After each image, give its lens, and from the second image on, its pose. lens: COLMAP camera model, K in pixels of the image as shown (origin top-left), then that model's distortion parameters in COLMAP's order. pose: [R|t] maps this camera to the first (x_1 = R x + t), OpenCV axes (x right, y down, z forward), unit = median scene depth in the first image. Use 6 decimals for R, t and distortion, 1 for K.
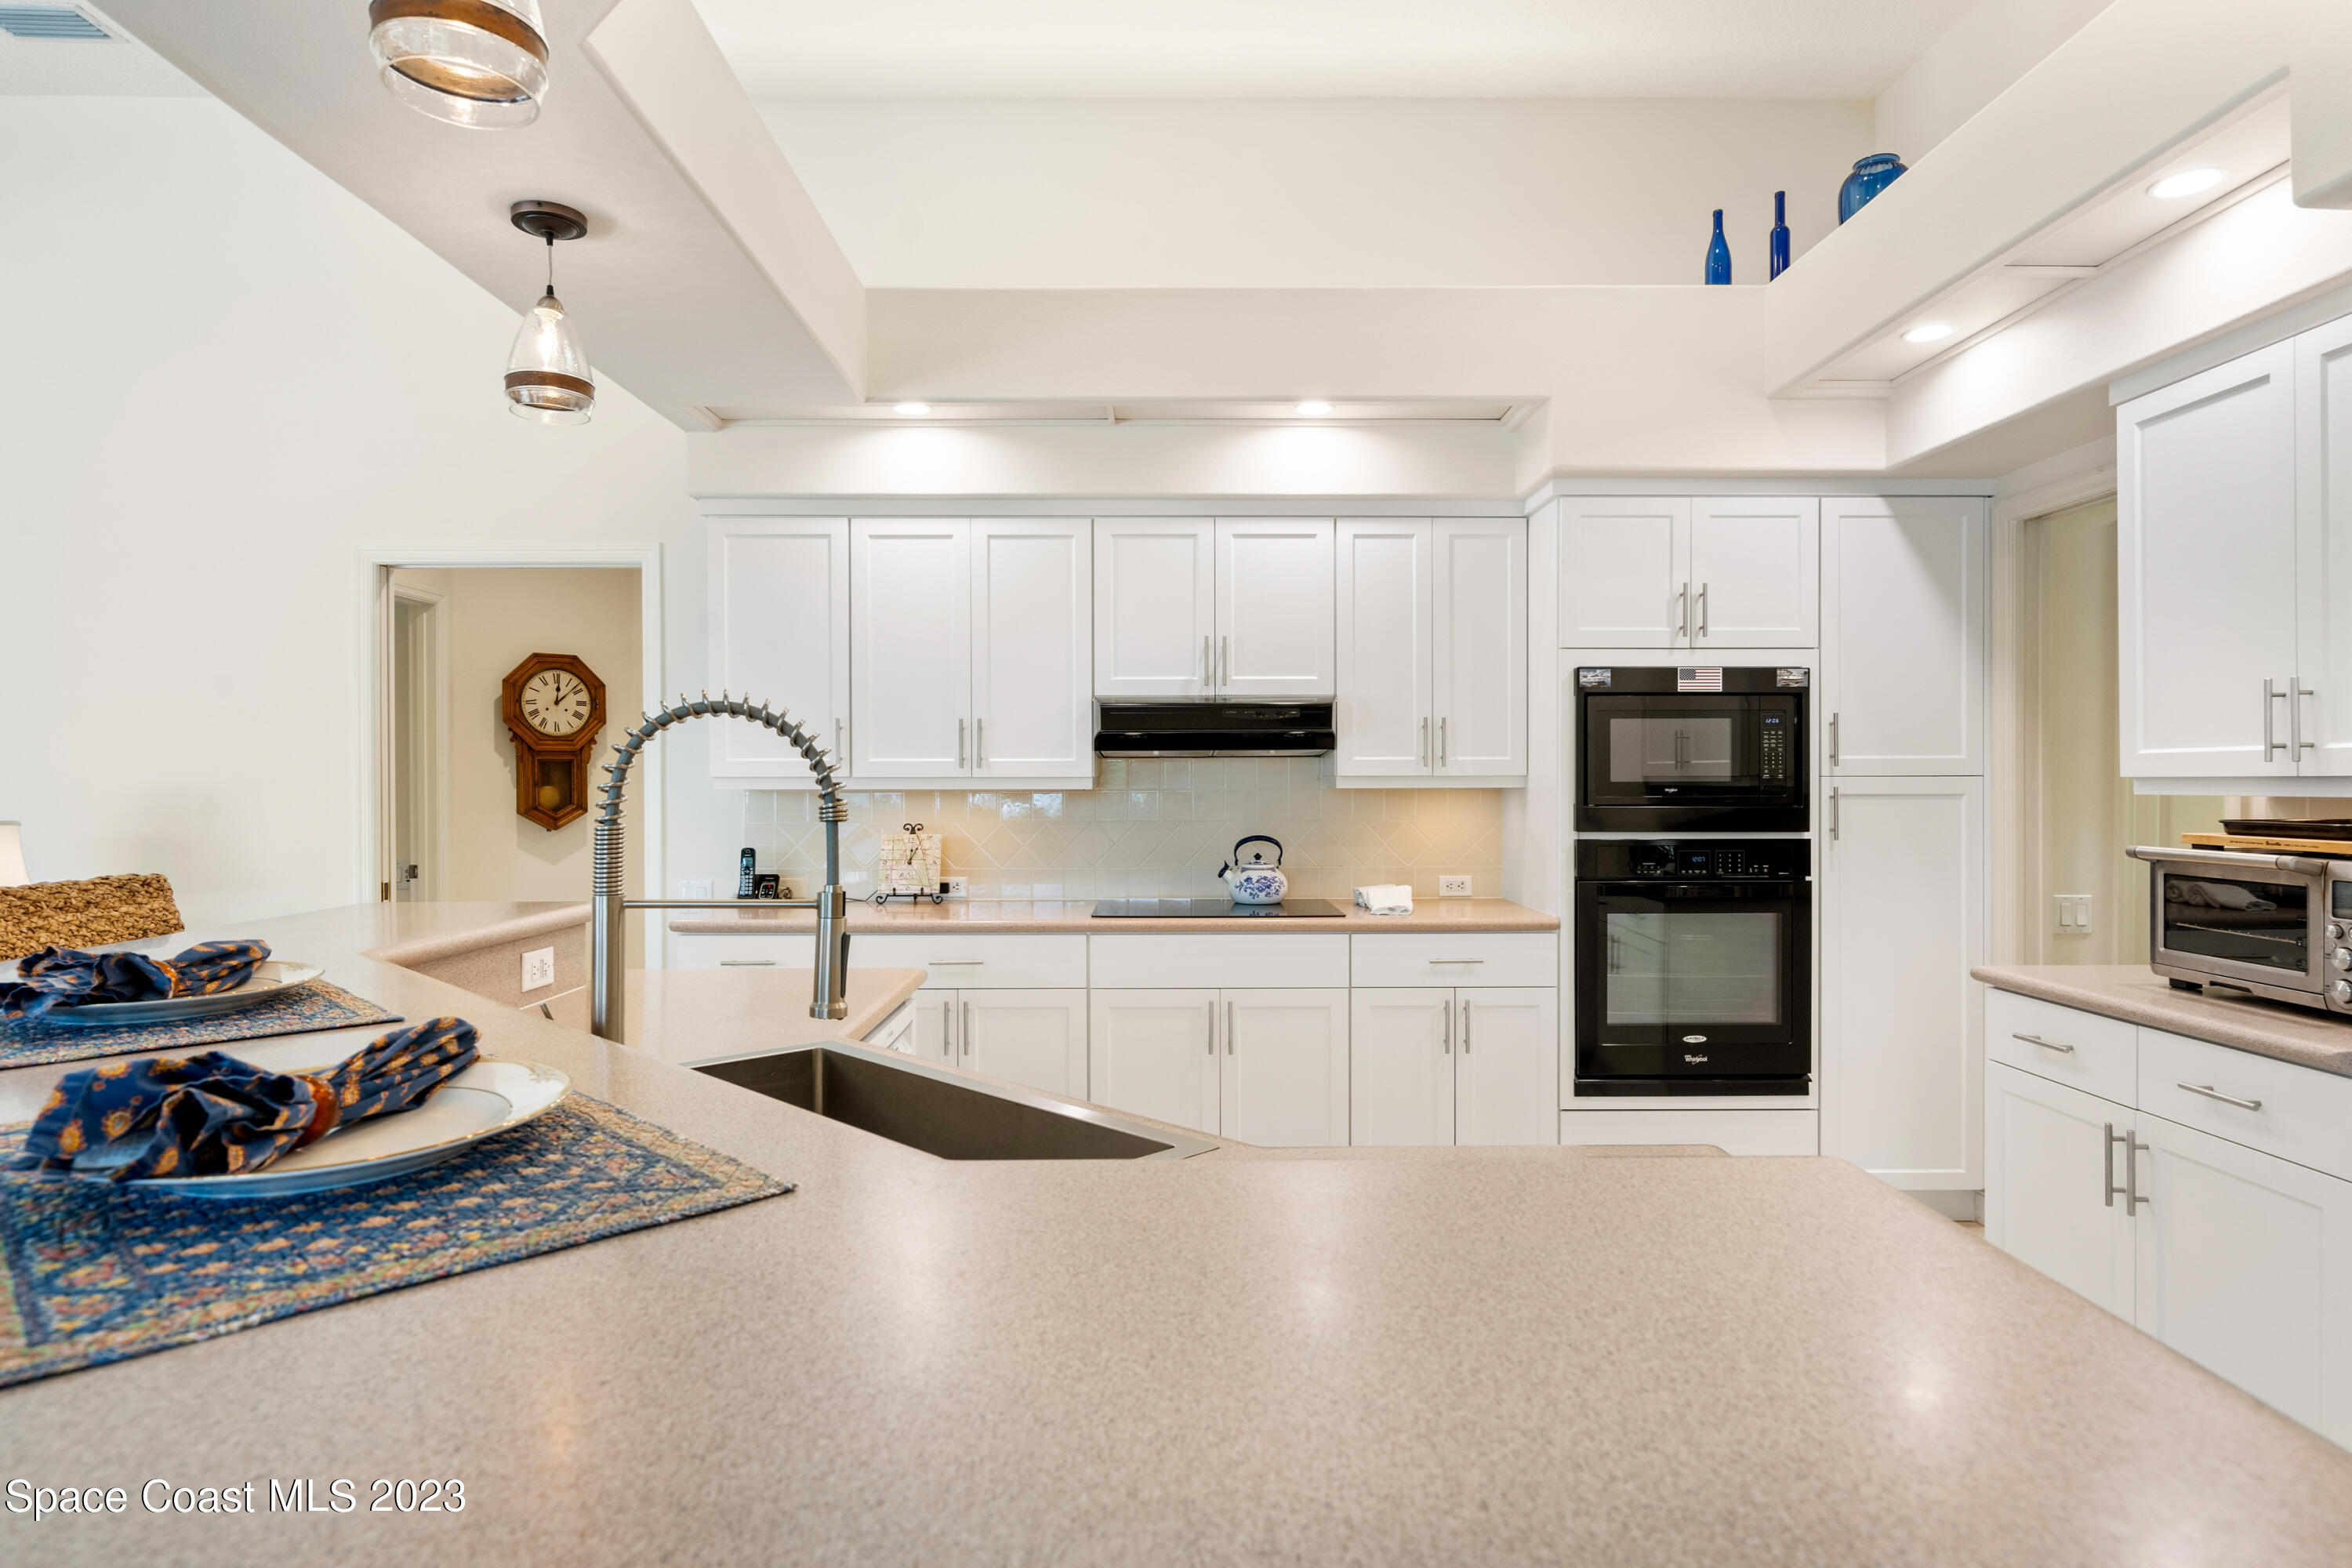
lens RADIAL K [[1272.3, 0, 1183.3], [0, 1272.3, 784.2], [0, 0, 1]] dist [-0.000325, -0.000034]
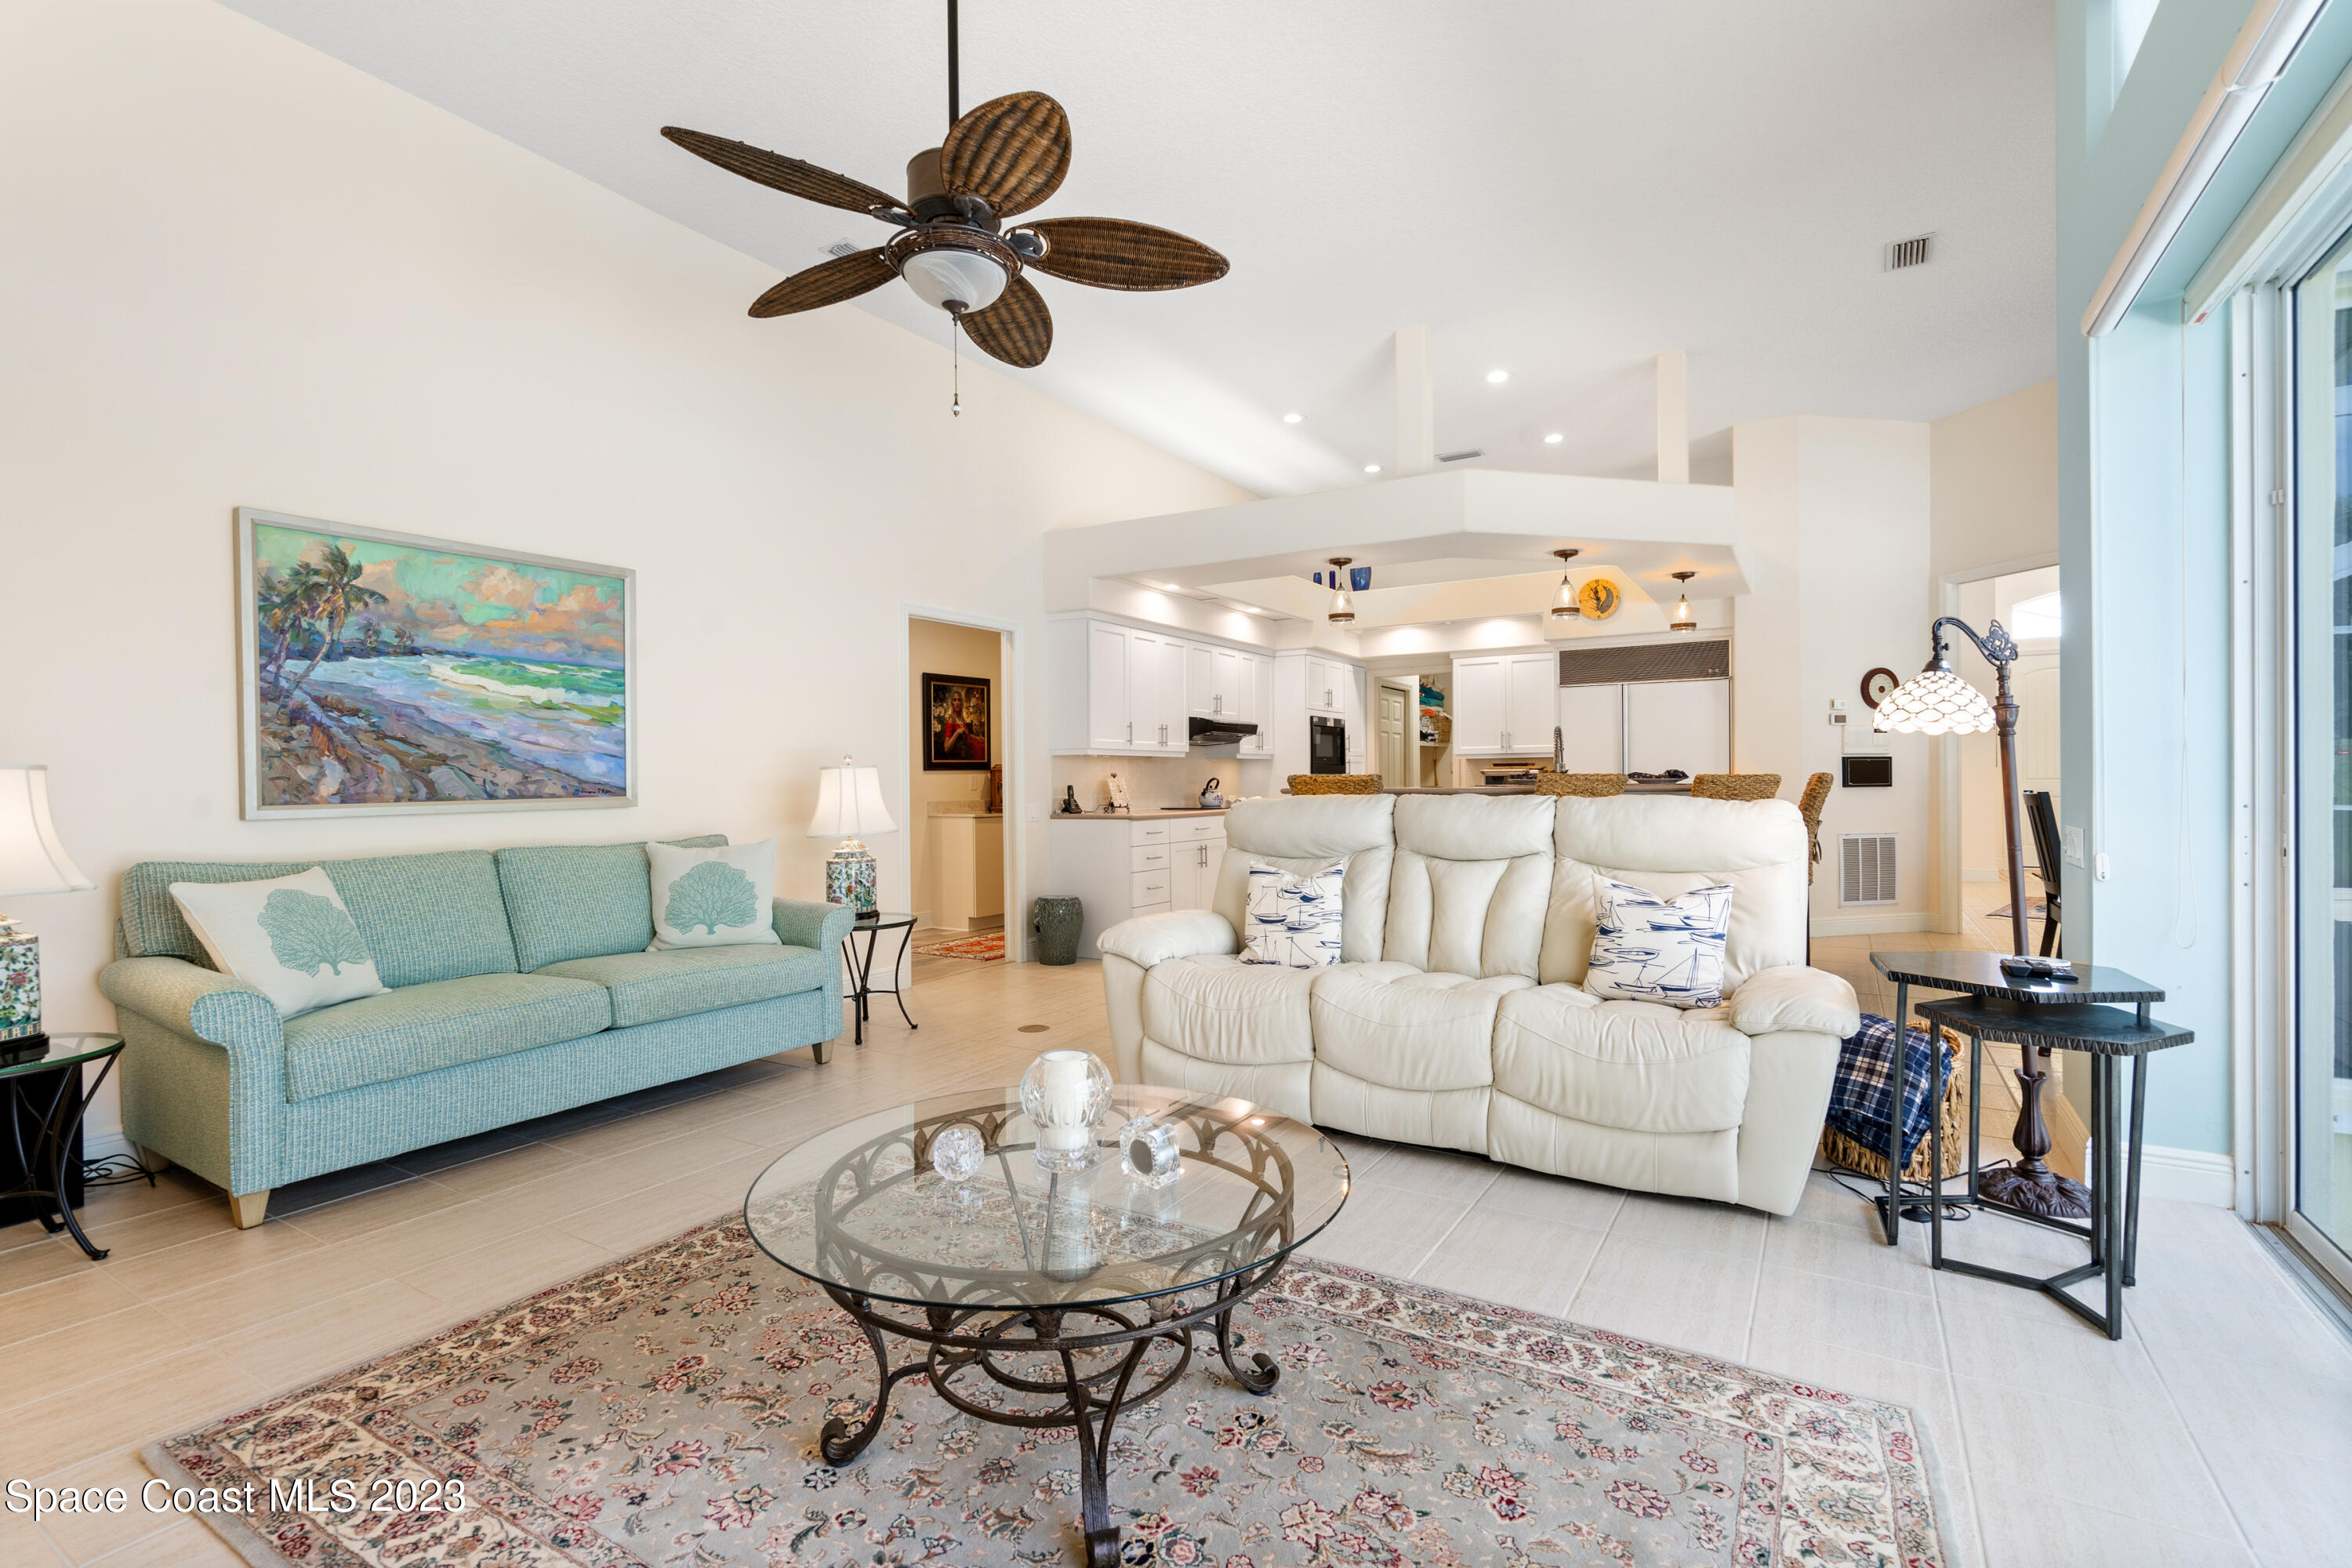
lens RADIAL K [[1065.5, 0, 1186.5], [0, 1065.5, 784.7], [0, 0, 1]] dist [-0.002781, -0.000291]
pose [[0.529307, -0.006825, 0.848403, -1.836827], [0.010068, 0.999948, 0.001763, 0.054652], [-0.848371, 0.007609, 0.529348, -0.022795]]
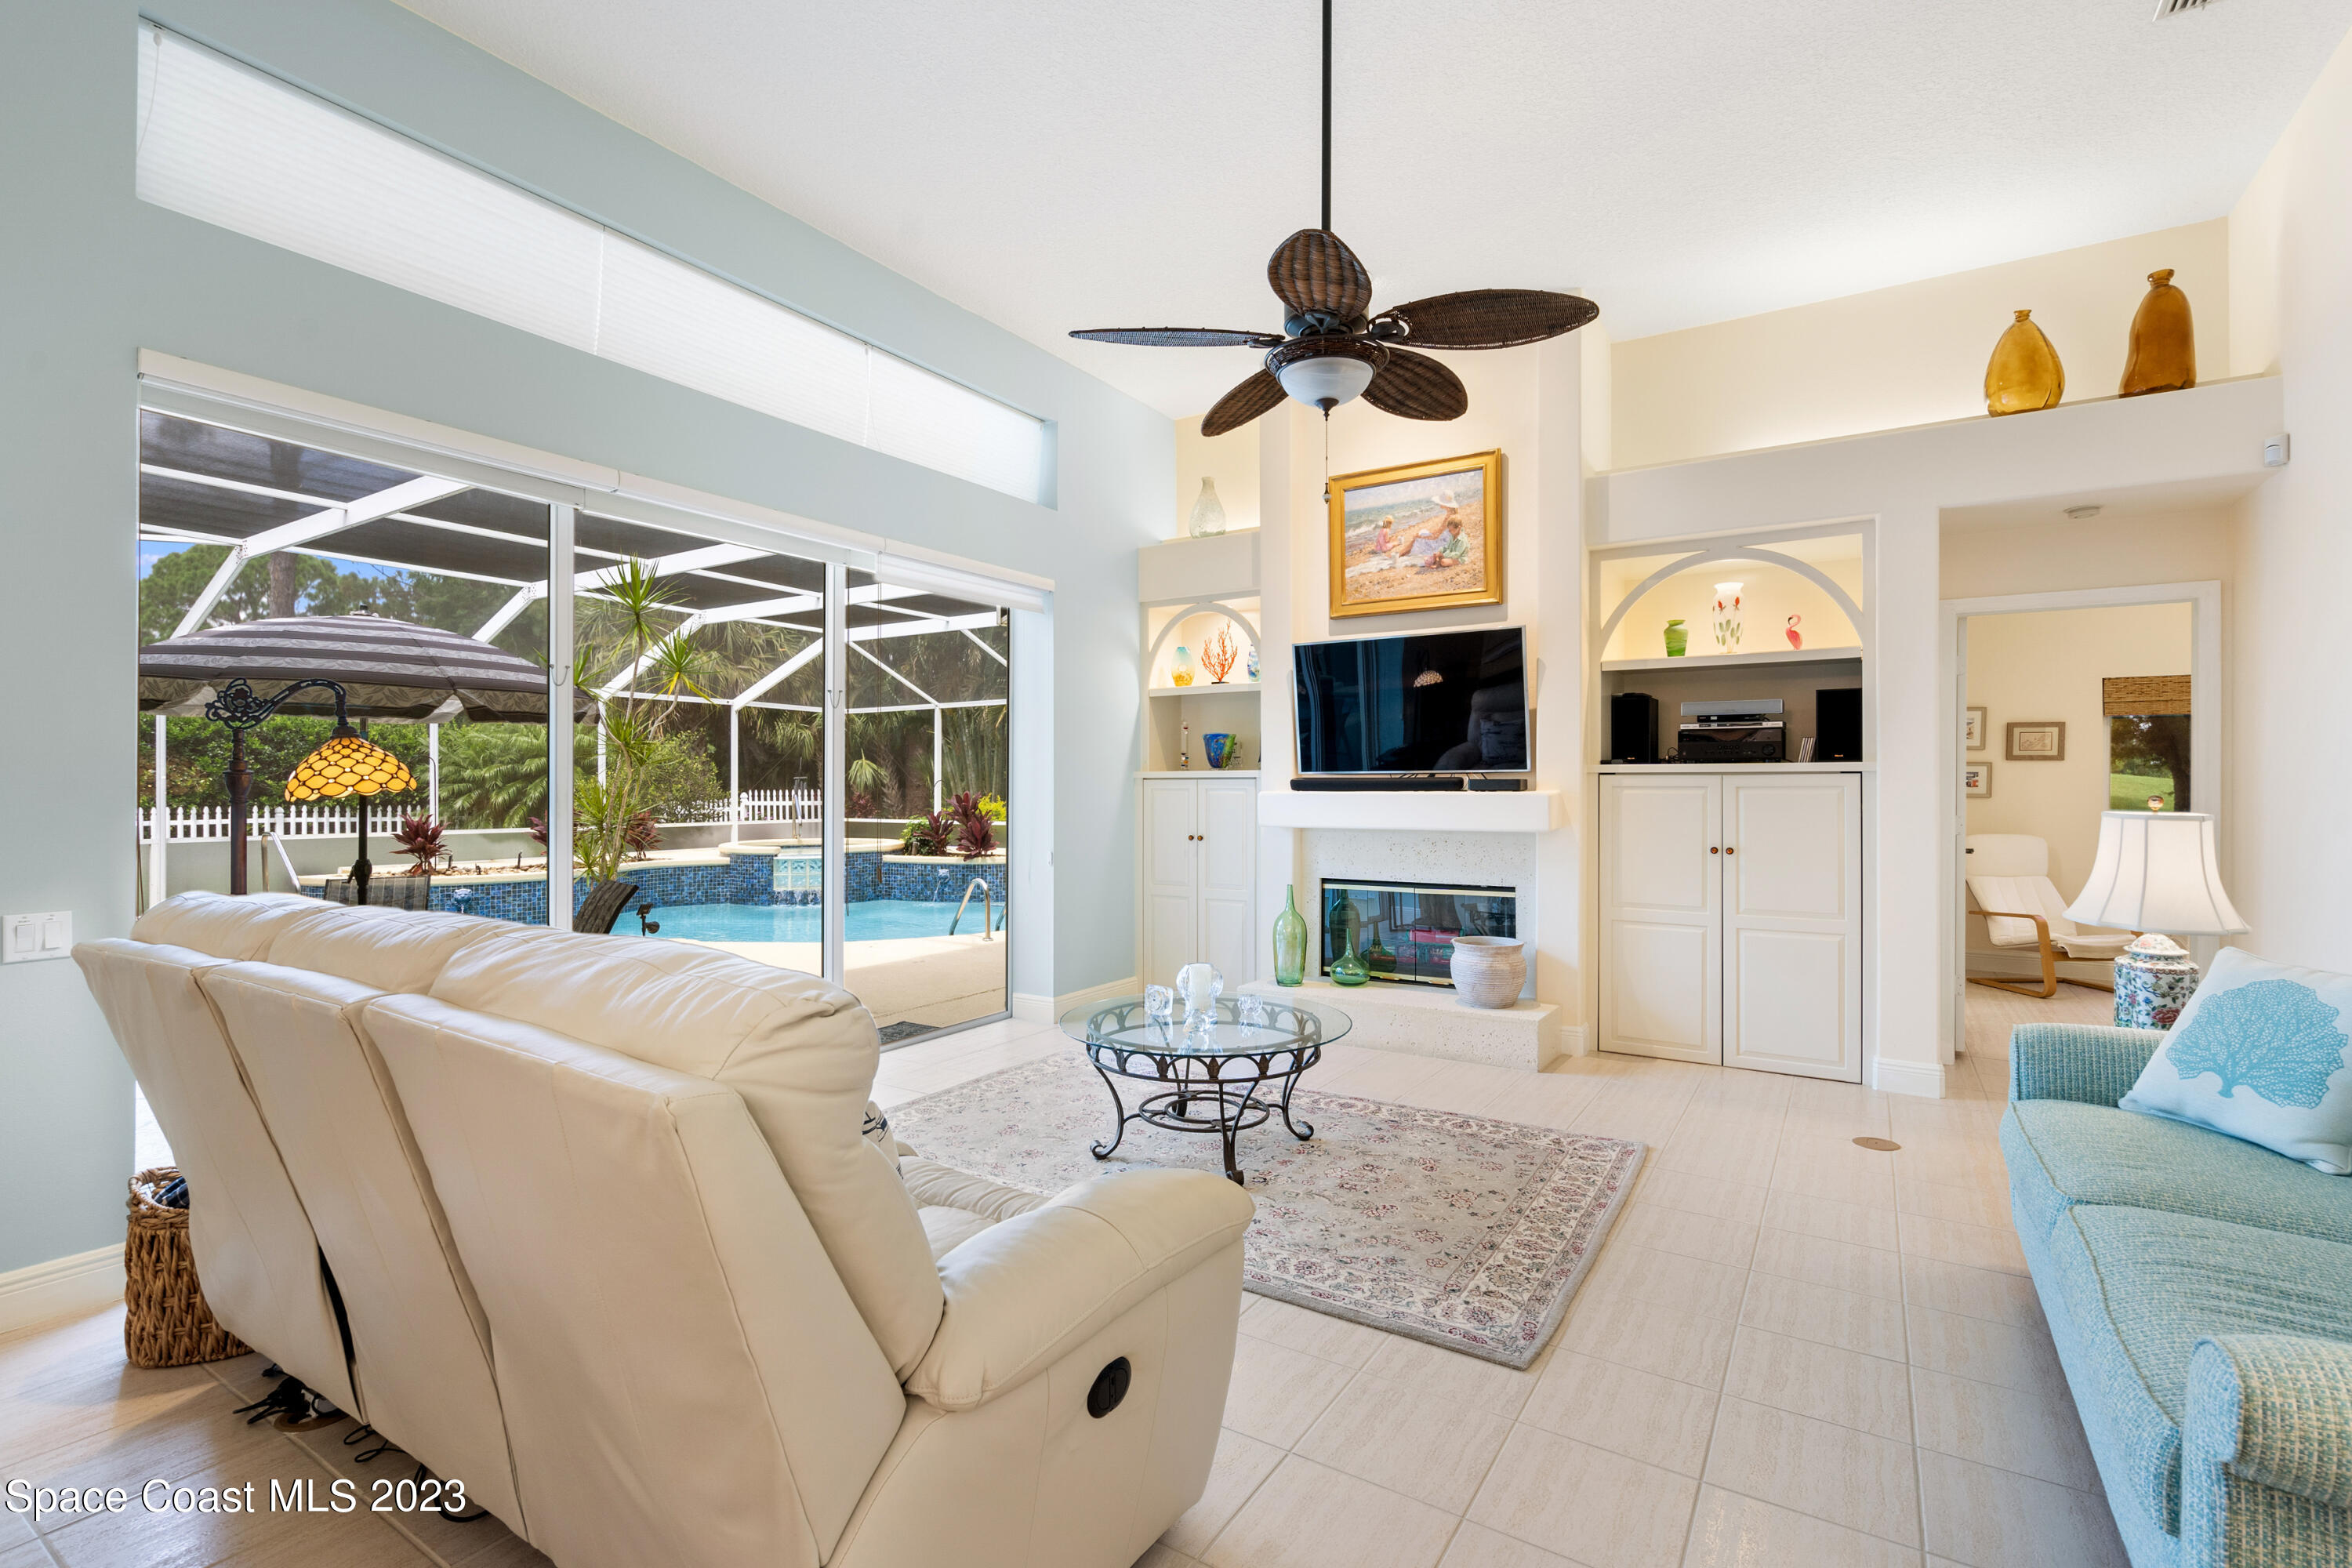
lens RADIAL K [[1053.3, 0, 1189.2], [0, 1053.3, 780.3], [0, 0, 1]] dist [0.000394, 0.000099]
pose [[-0.540655, 0.001790, -0.841243, -0.627813], [0.000200, 0.999998, 0.001999, 0.007765], [0.841245, 0.000913, -0.540654, 0.801116]]
